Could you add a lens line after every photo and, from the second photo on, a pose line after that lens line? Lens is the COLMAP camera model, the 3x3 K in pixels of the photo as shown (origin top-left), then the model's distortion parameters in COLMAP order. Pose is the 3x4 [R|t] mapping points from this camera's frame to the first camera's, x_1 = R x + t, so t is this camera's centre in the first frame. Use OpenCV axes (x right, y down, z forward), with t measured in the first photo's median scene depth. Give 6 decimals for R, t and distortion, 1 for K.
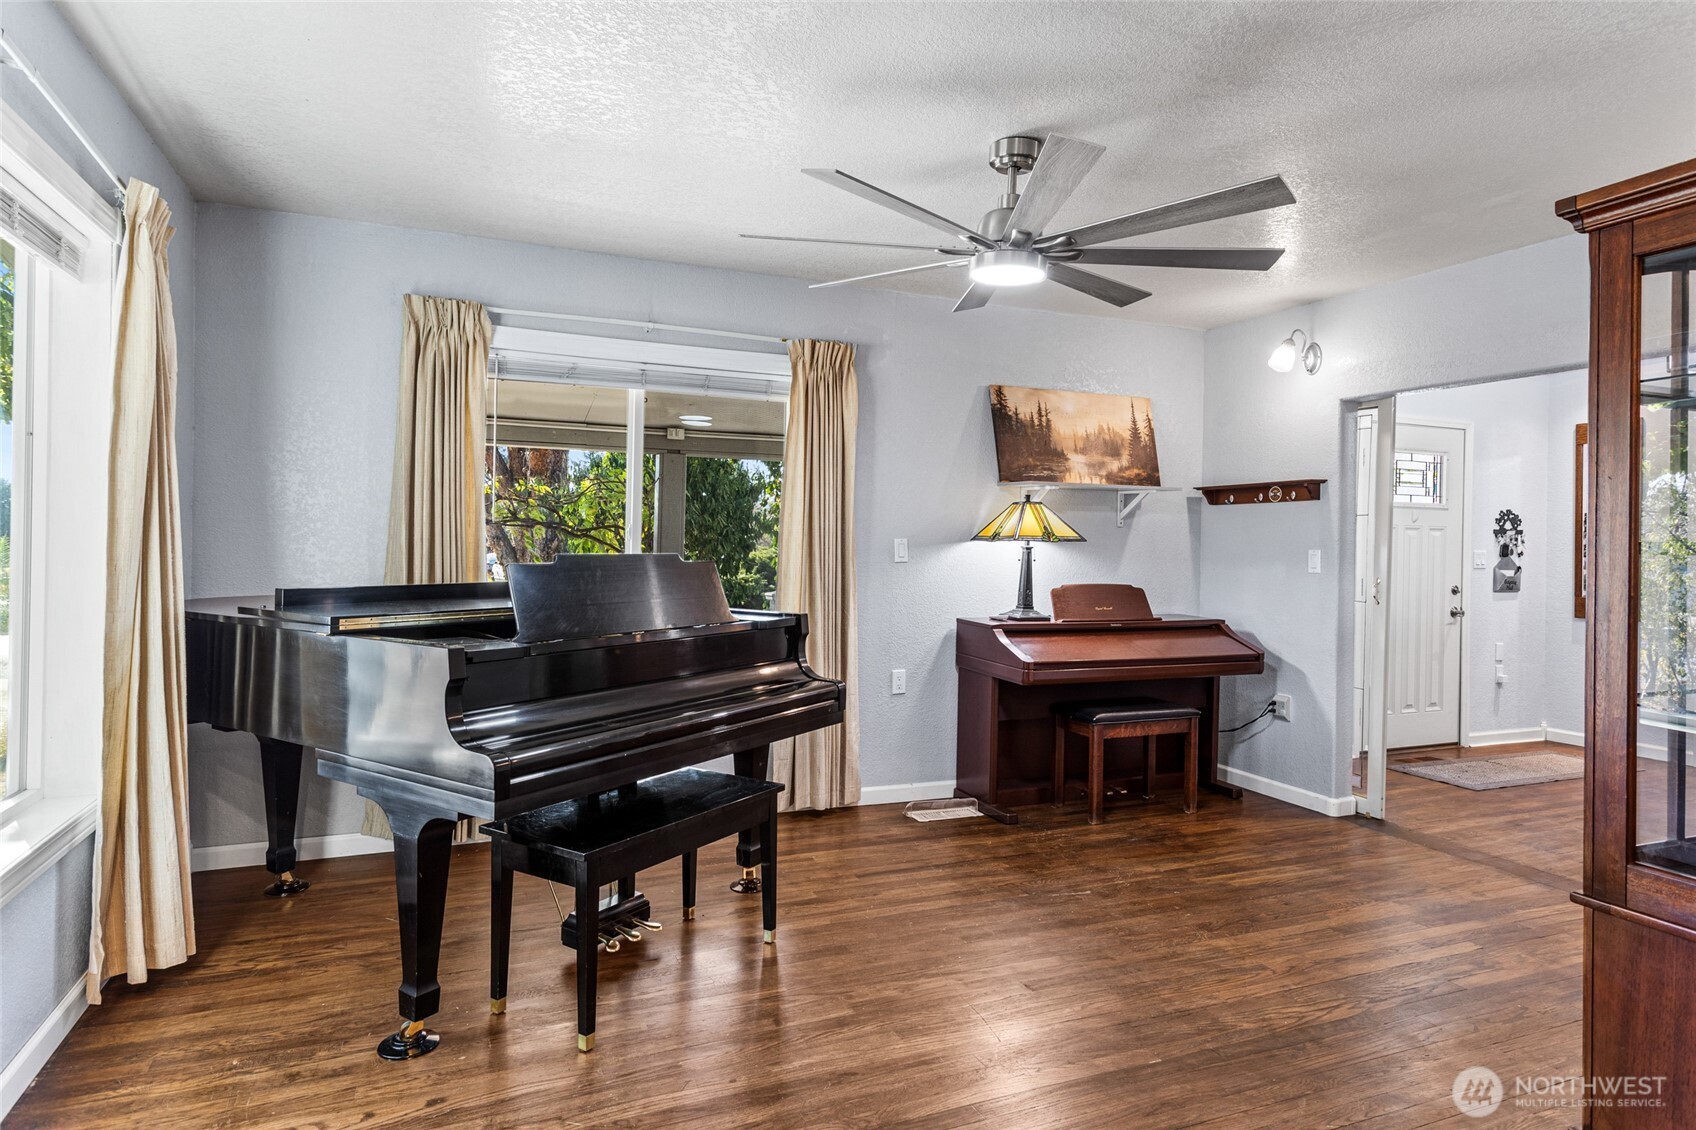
lens RADIAL K [[1024.8, 0, 846.8], [0, 1024.8, 551.7], [0, 0, 1]] dist [0.006140, 0.000808]
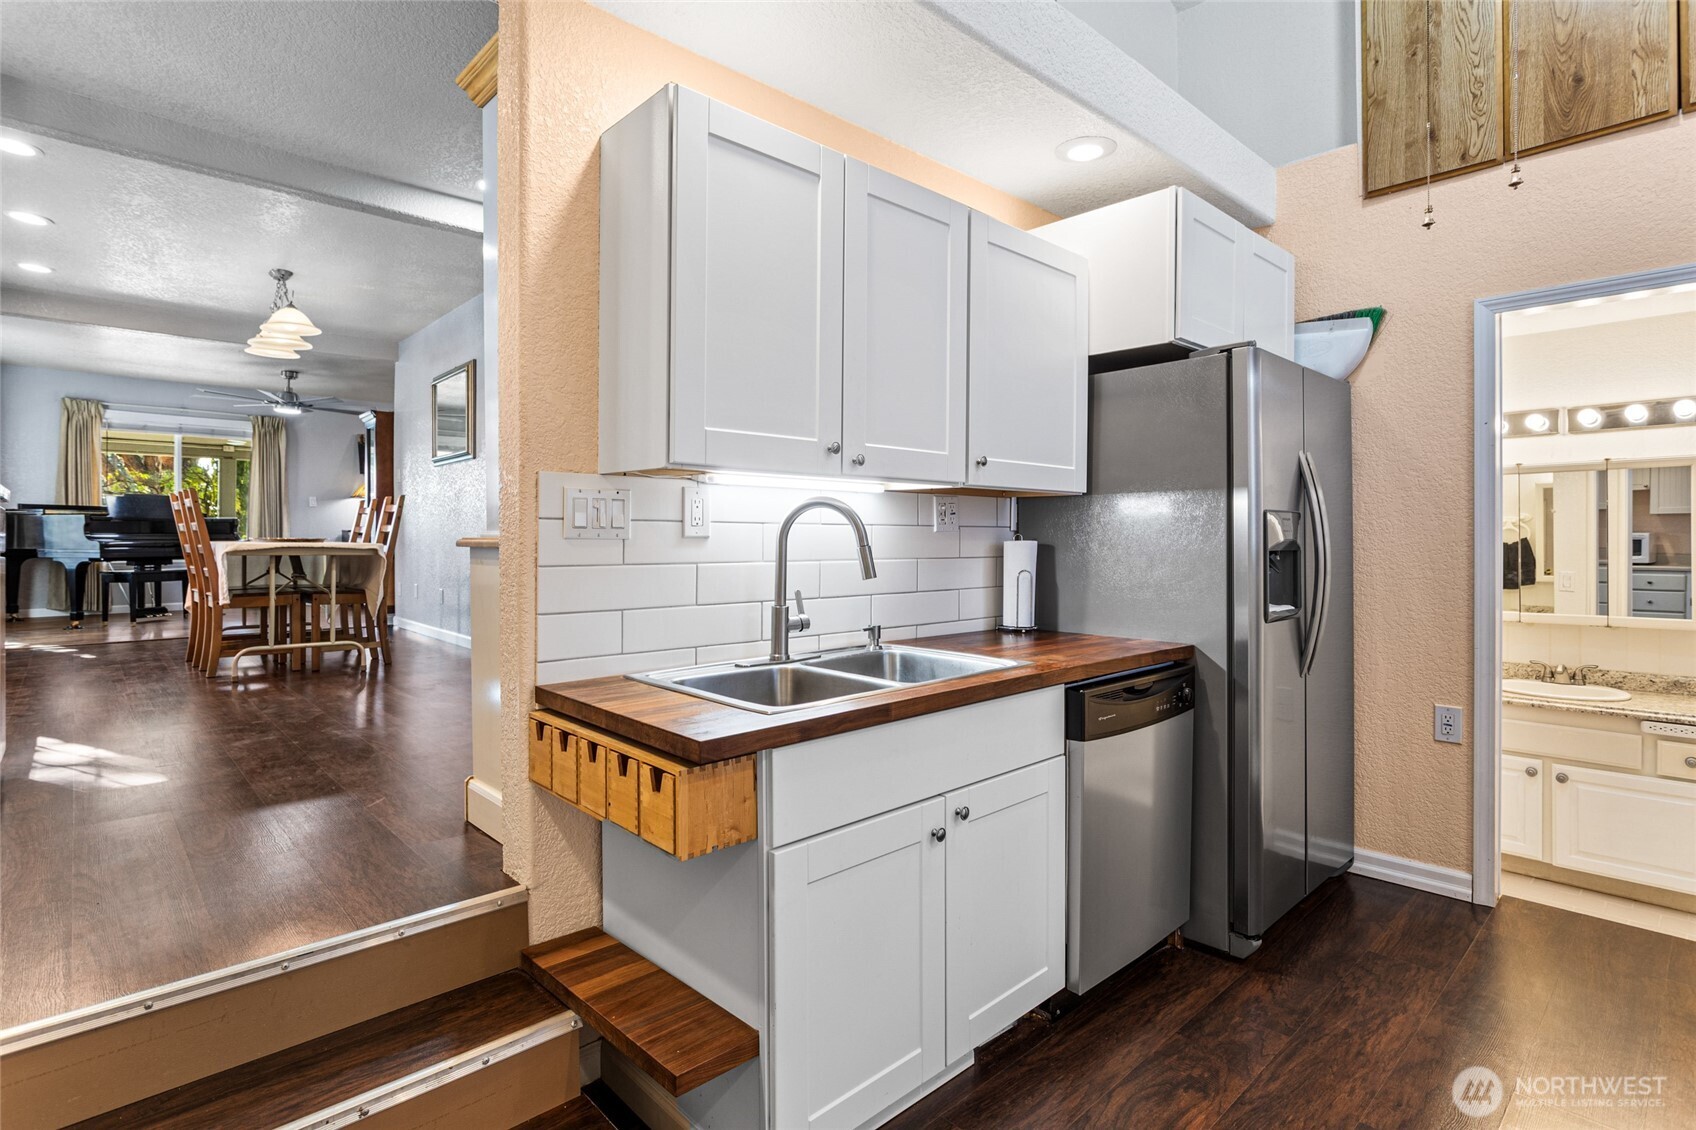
lens RADIAL K [[876.0, 0, 840.4], [0, 876.0, 547.3], [0, 0, 1]] dist [0.003022, 0.002024]
pose [[0.943016, -0.016518, 0.332337, 0.653342], [0.014318, 0.999856, 0.009069, 0.129258], [-0.332439, -0.003794, 0.943117, -1.681320]]
